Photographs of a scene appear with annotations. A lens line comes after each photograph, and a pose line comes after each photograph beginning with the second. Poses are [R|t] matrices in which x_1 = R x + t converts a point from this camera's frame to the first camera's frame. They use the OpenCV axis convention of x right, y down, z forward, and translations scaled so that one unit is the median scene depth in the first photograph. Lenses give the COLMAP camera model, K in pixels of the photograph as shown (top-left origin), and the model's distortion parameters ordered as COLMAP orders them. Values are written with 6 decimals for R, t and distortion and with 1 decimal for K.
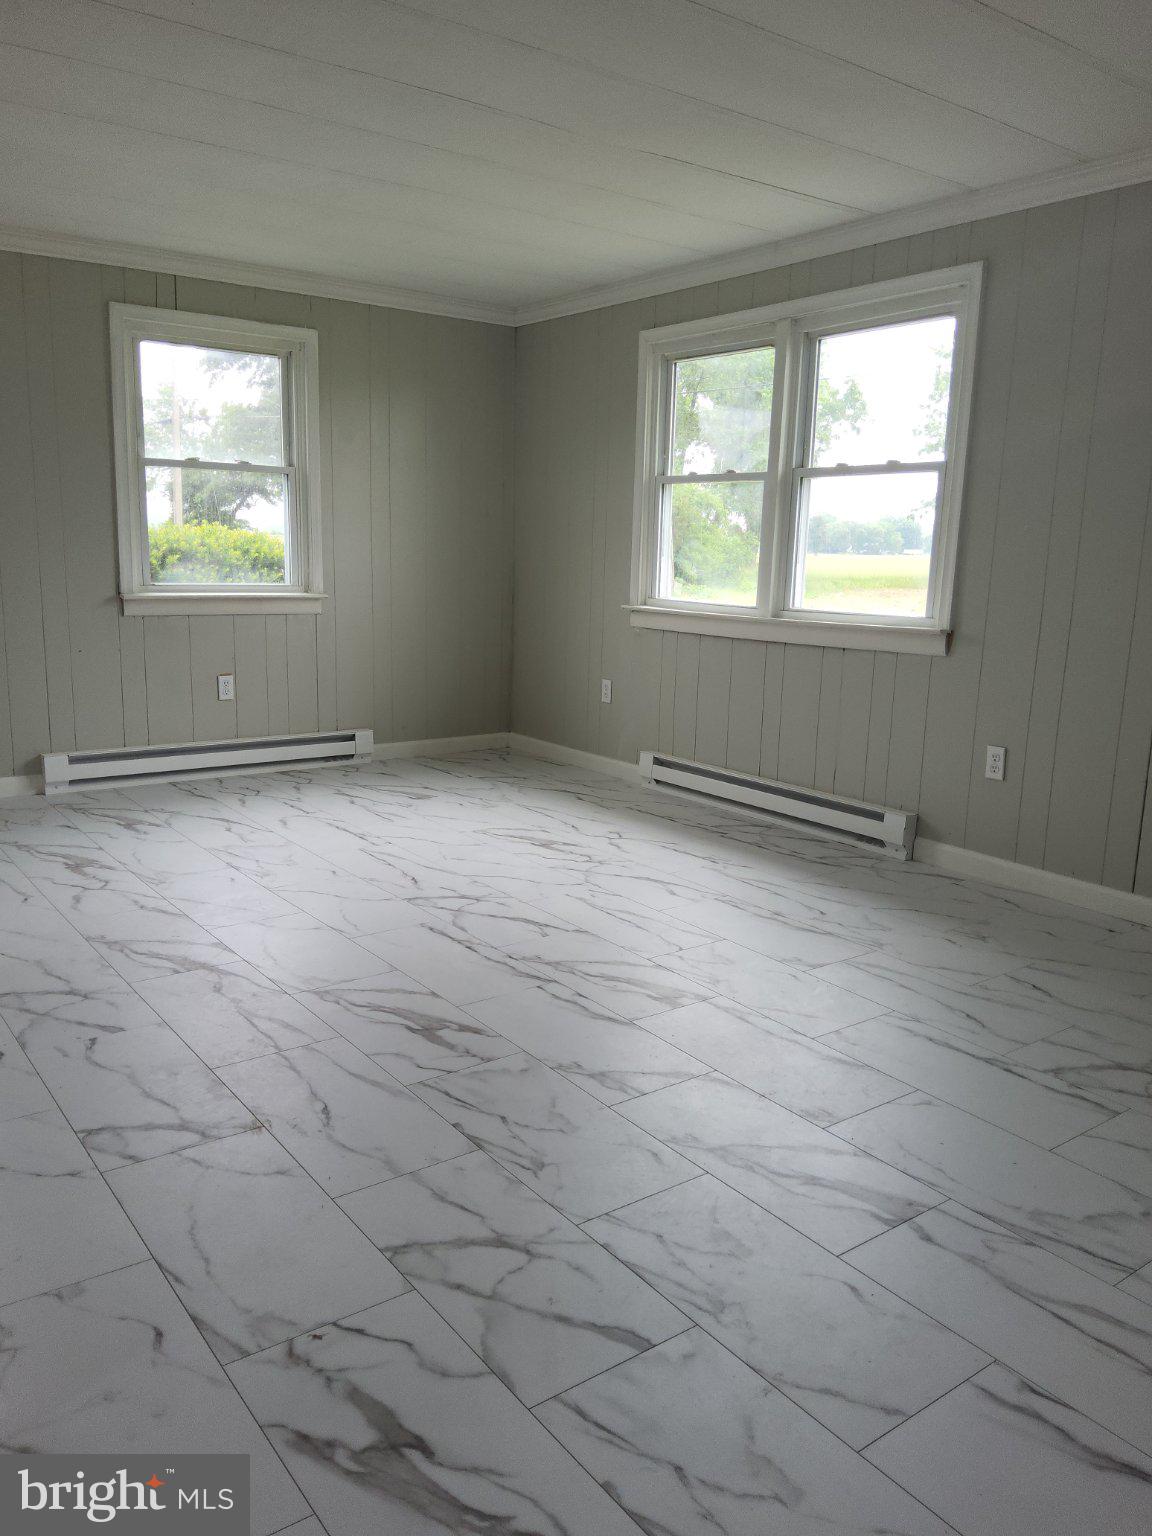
lens RADIAL K [[1170.5, 0, 557.6], [0, 1170.5, 766.6], [0, 0, 1]] dist [0.011884, -0.067182]
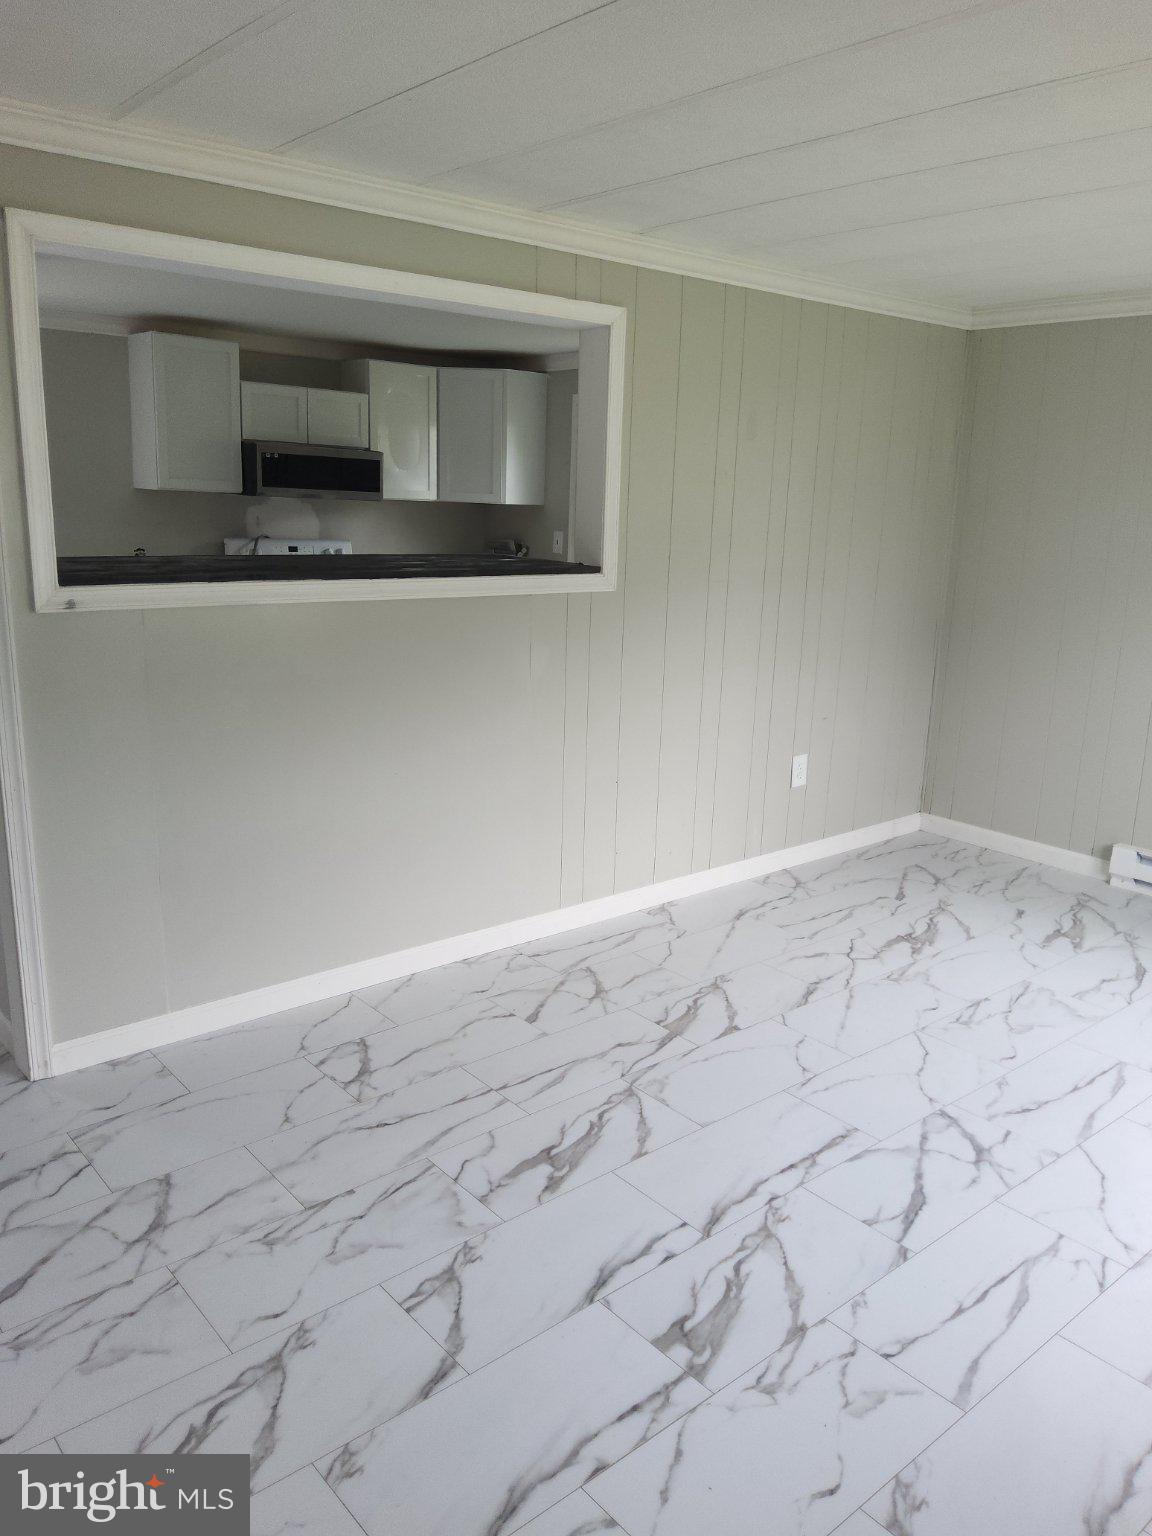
lens RADIAL K [[1170.5, 0, 557.6], [0, 1170.5, 766.6], [0, 0, 1]] dist [0.011884, -0.067182]
pose [[0.073510, 0.210858, -0.974749, 0.671701], [-0.223869, 0.955938, 0.189906, -0.234849], [0.971843, 0.204256, 0.117476, 0.741198]]
